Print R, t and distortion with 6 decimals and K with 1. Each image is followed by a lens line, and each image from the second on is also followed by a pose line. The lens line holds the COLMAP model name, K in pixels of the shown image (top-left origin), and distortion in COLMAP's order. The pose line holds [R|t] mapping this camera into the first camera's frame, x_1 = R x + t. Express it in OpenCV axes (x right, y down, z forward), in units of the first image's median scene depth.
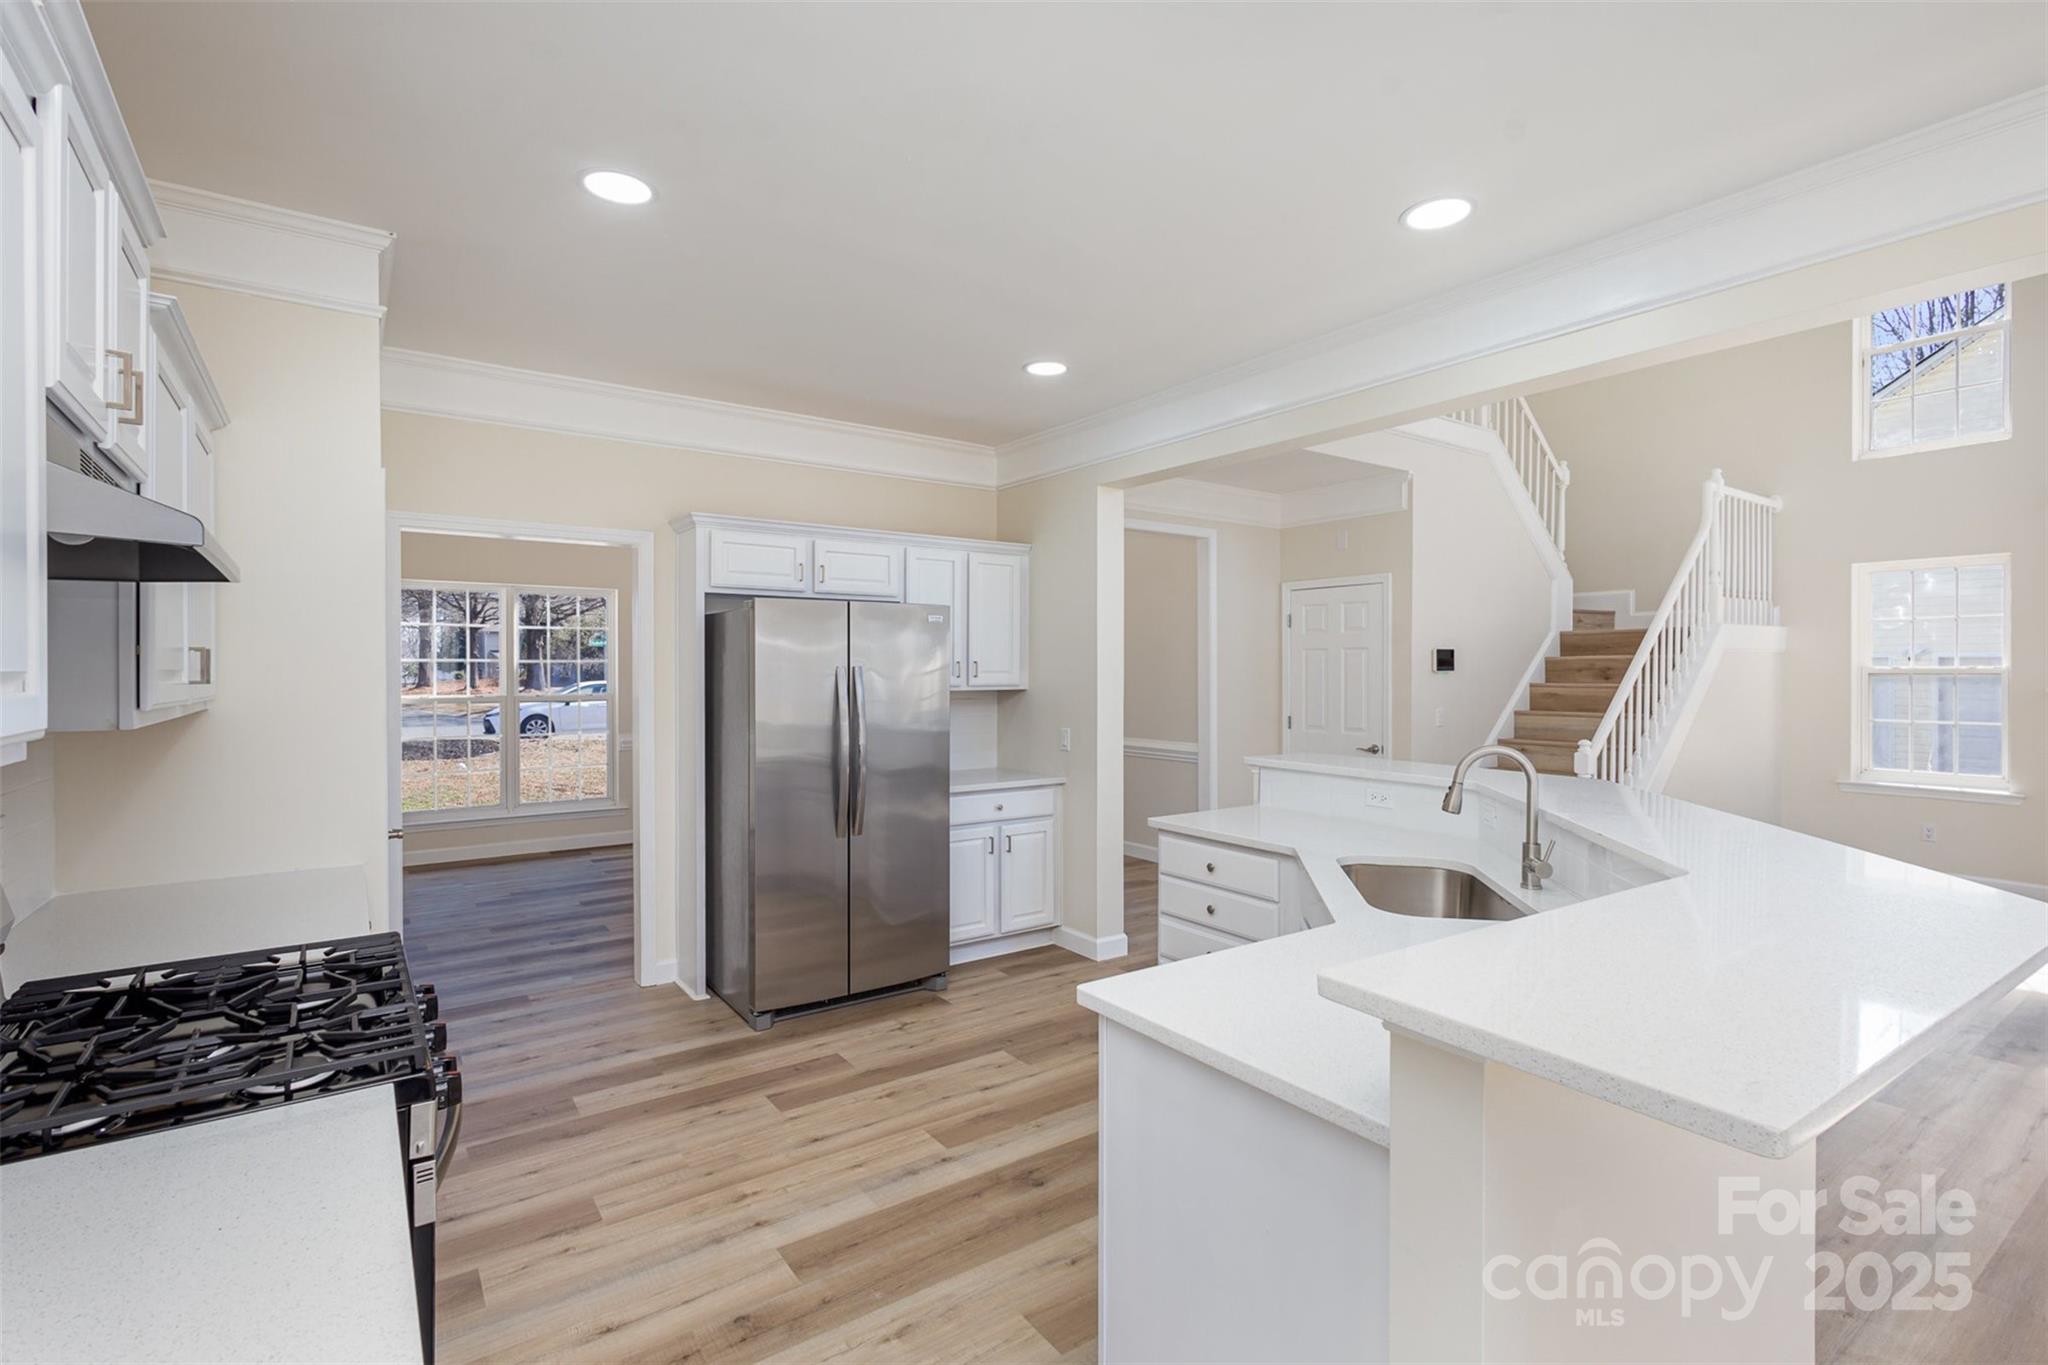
lens RADIAL K [[954.9, 0, 1045.0], [0, 954.9, 669.2], [0, 0, 1]] dist [0.010831, -0.001341]
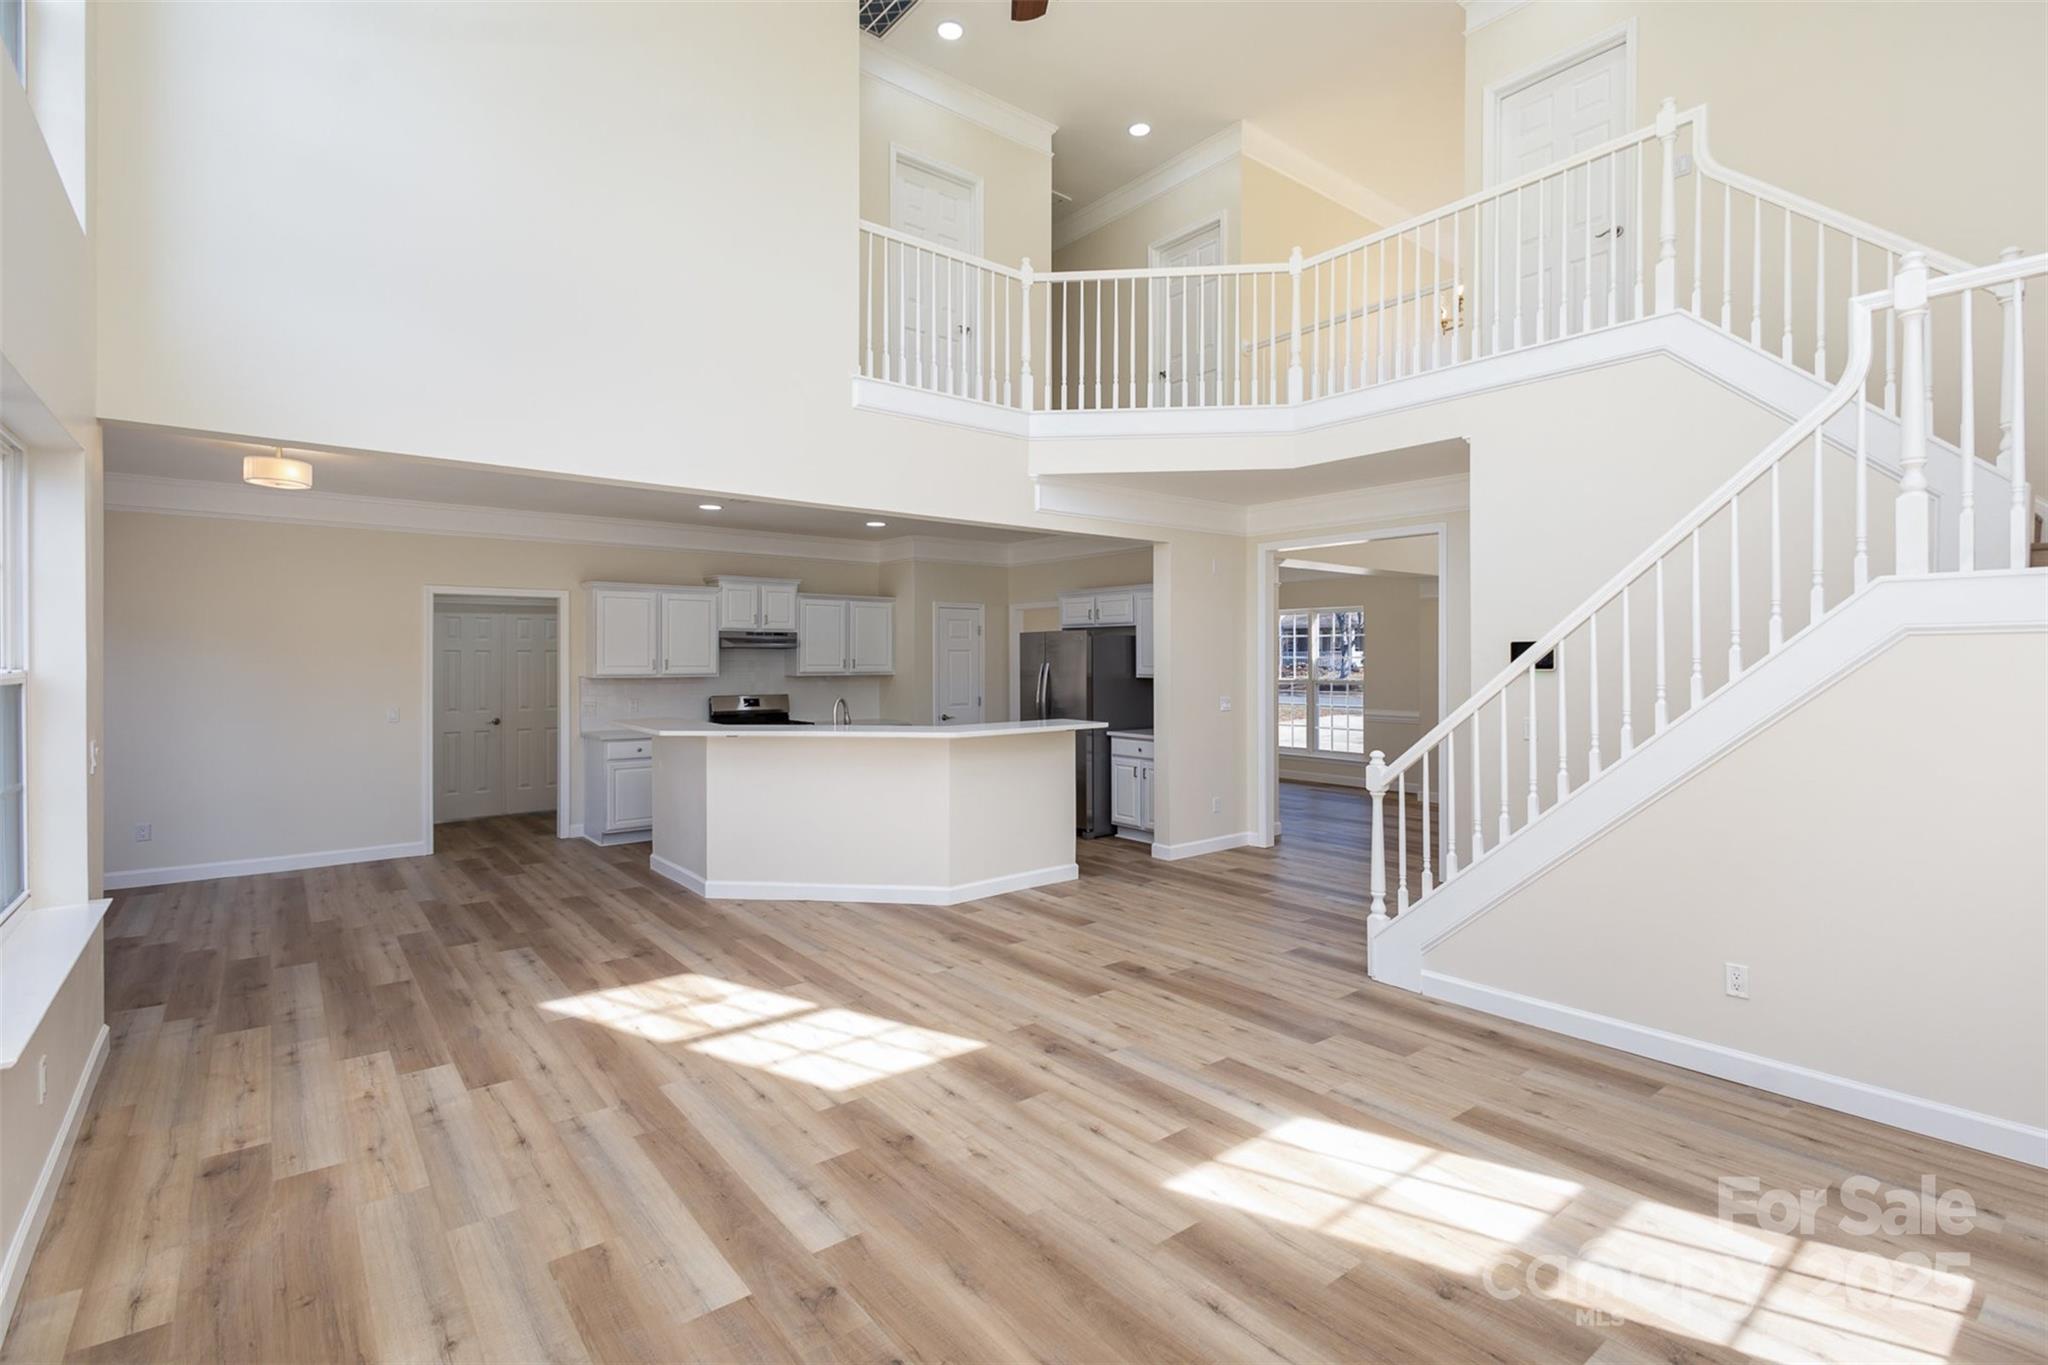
lens RADIAL K [[954.9, 0, 1036.8], [0, 954.9, 667.2], [0, 0, 1]] dist [0.010831, -0.001341]
pose [[0.048393, 0.008056, -0.998796, 1.699987], [0.001531, 0.999966, 0.008140, -0.010338], [0.998827, -0.001923, 0.048379, 0.800894]]
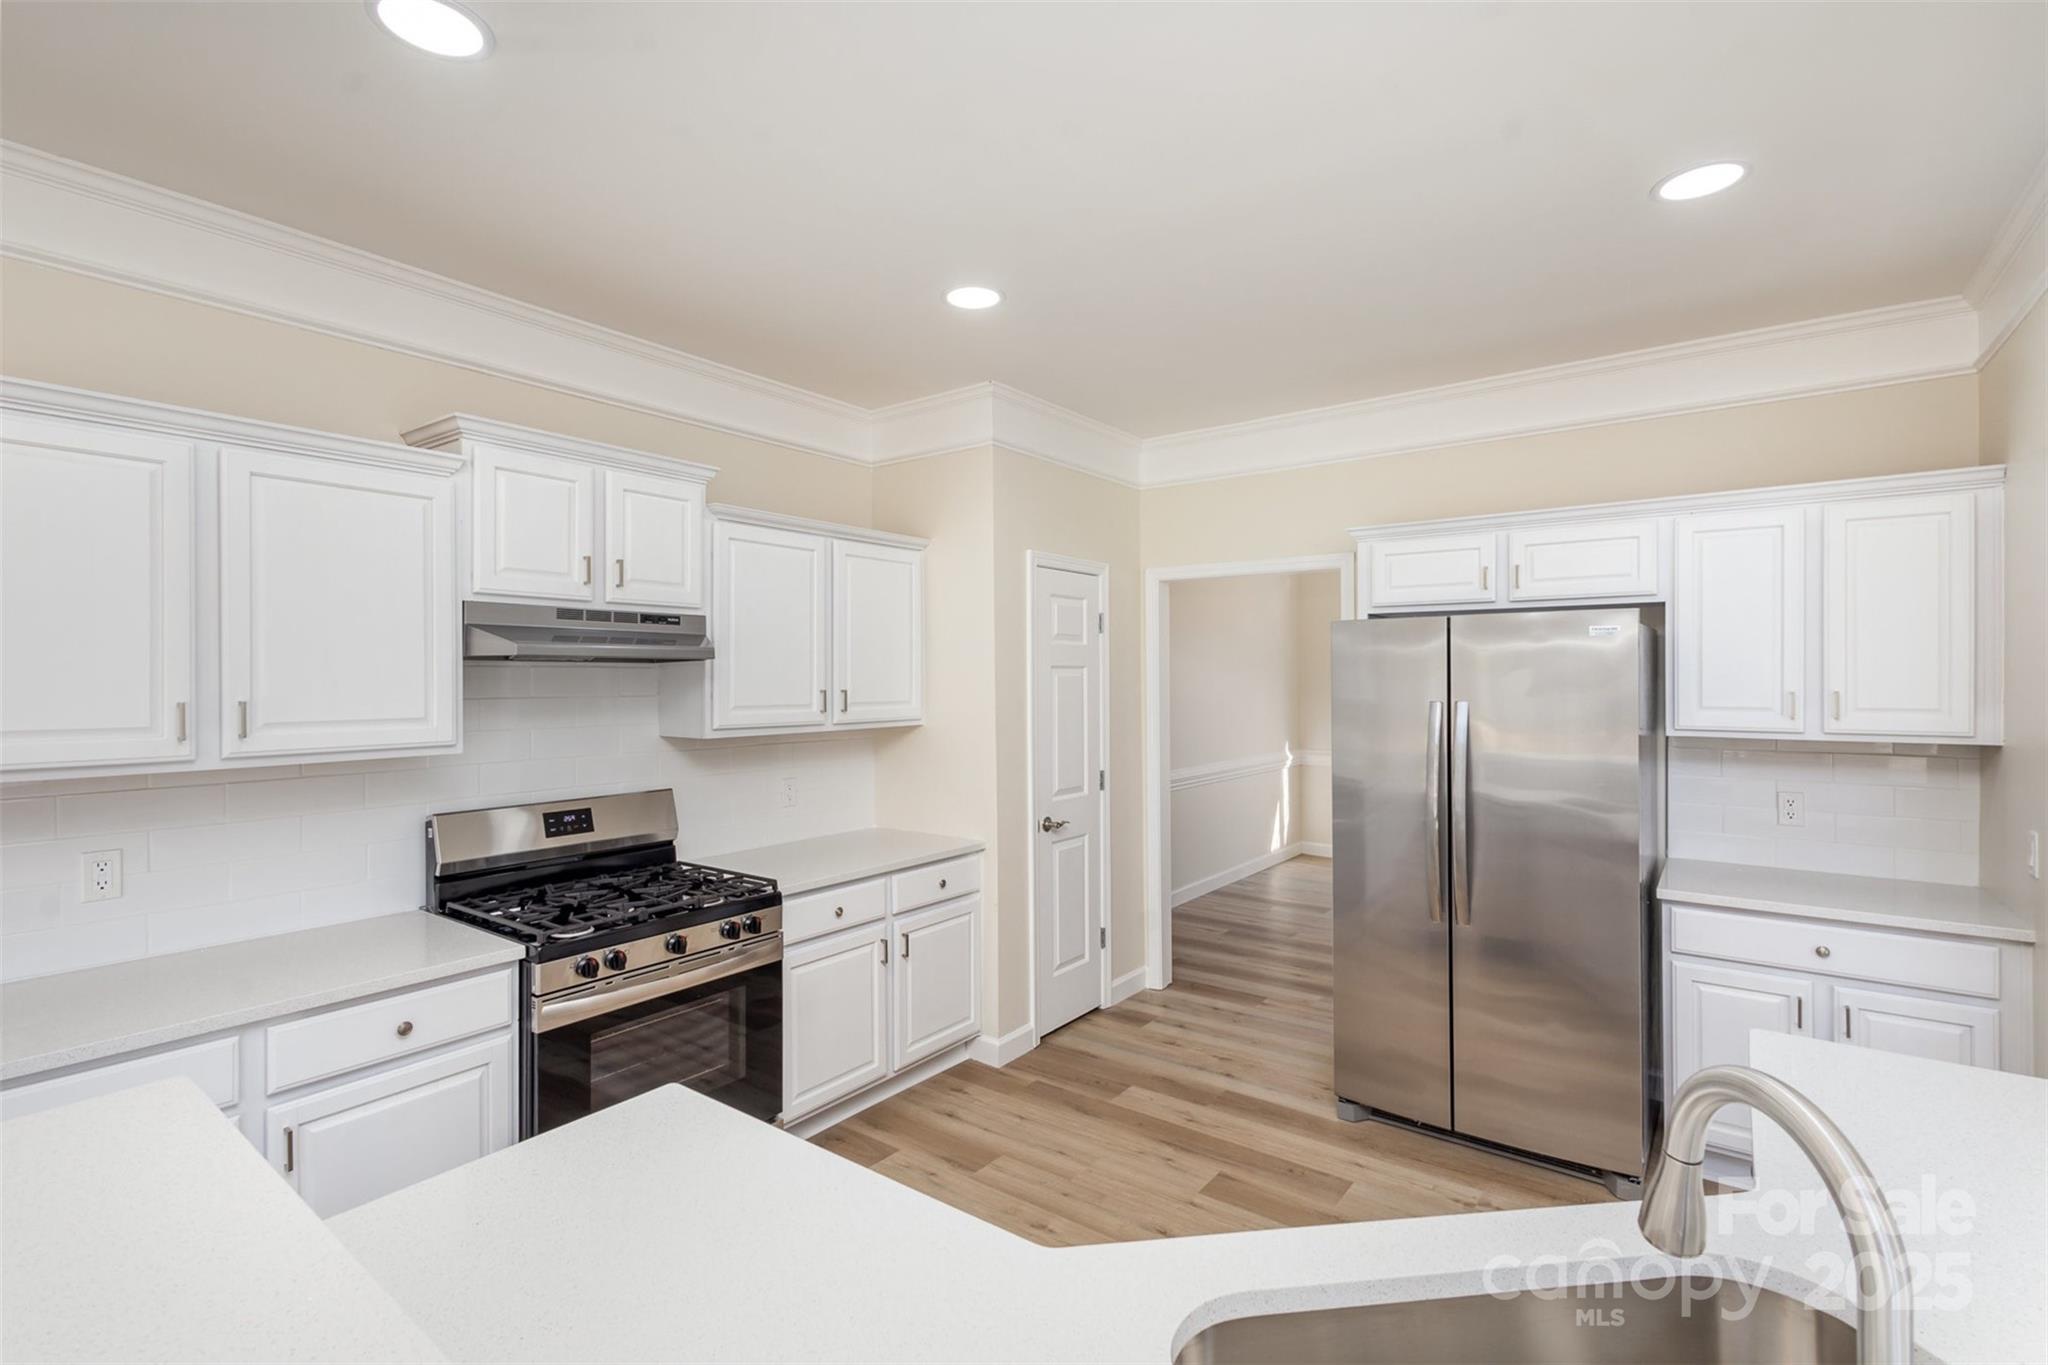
lens RADIAL K [[954.9, 0, 1025.2], [0, 954.9, 674.0], [0, 0, 1]] dist [0.010831, -0.001341]
pose [[0.284610, -0.002495, -0.958640, 0.394565], [0.003824, 0.999992, -0.001467, -0.022575], [0.958636, -0.003248, 0.284617, 0.414028]]
